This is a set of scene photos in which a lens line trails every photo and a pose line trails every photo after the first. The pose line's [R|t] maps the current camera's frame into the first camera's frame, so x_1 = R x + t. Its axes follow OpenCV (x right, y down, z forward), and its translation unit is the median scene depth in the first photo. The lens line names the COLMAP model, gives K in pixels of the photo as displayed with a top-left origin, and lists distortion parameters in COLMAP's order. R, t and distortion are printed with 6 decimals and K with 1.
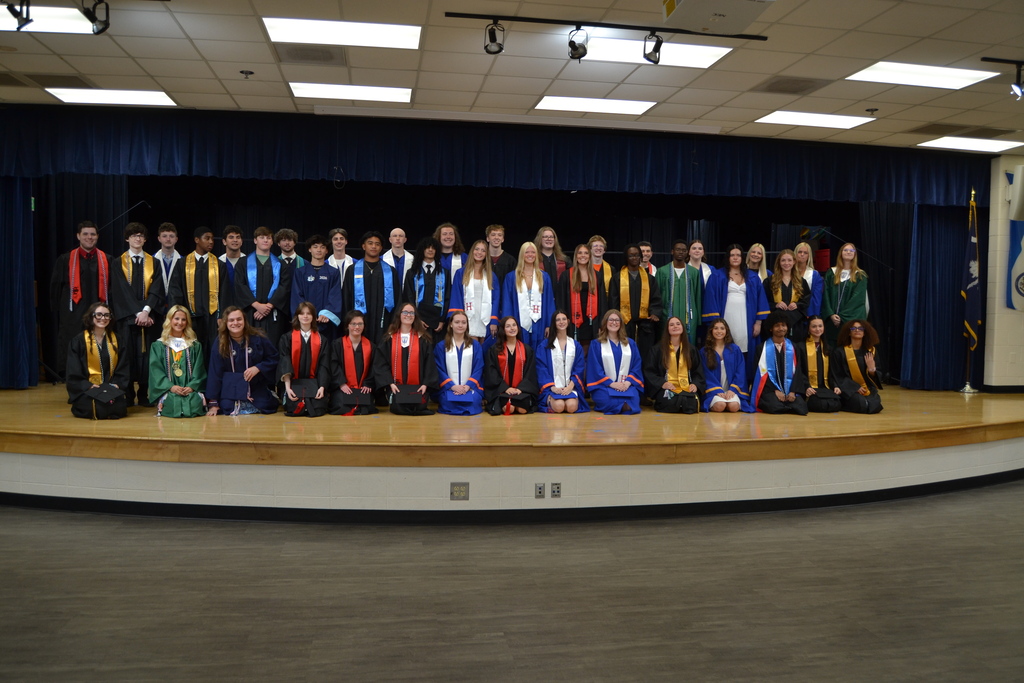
lens RADIAL K [[831.4, 0, 512.0], [0, 831.4, 341.5], [0, 0, 1]] dist [-0.081147, 0.006216]
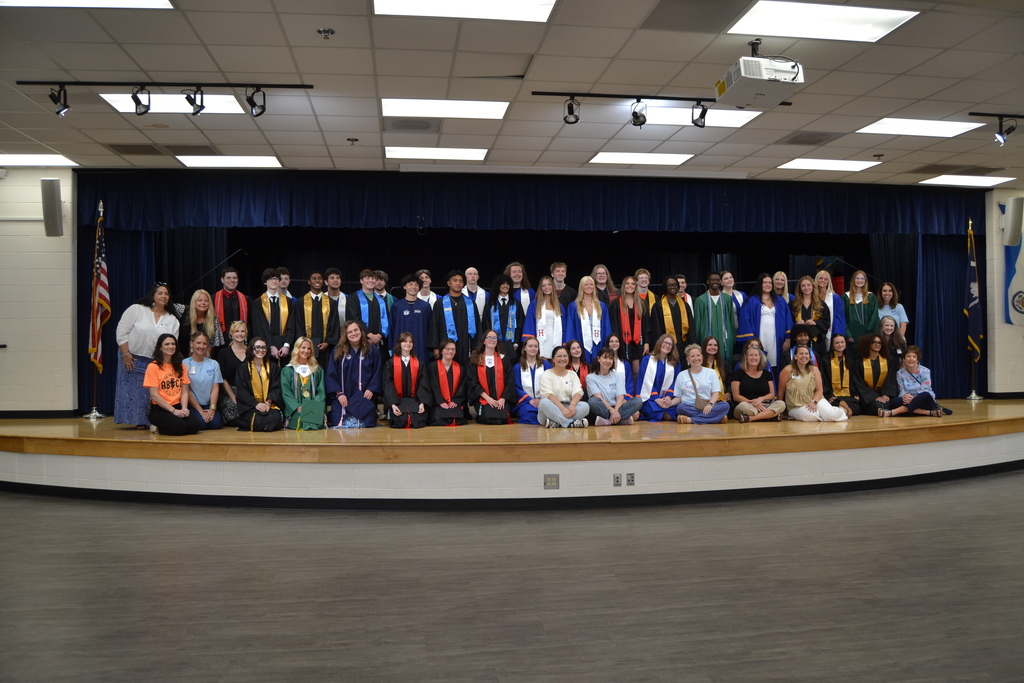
lens RADIAL K [[812.9, 0, 512.0], [0, 812.9, 341.5], [0, 0, 1]] dist [-0.082101, 0.004329]
pose [[0.999482, -0.025345, -0.019852, -0.070809], [0.024434, 0.998693, -0.044893, 0.021679], [0.020963, 0.044385, 0.998795, -0.146783]]
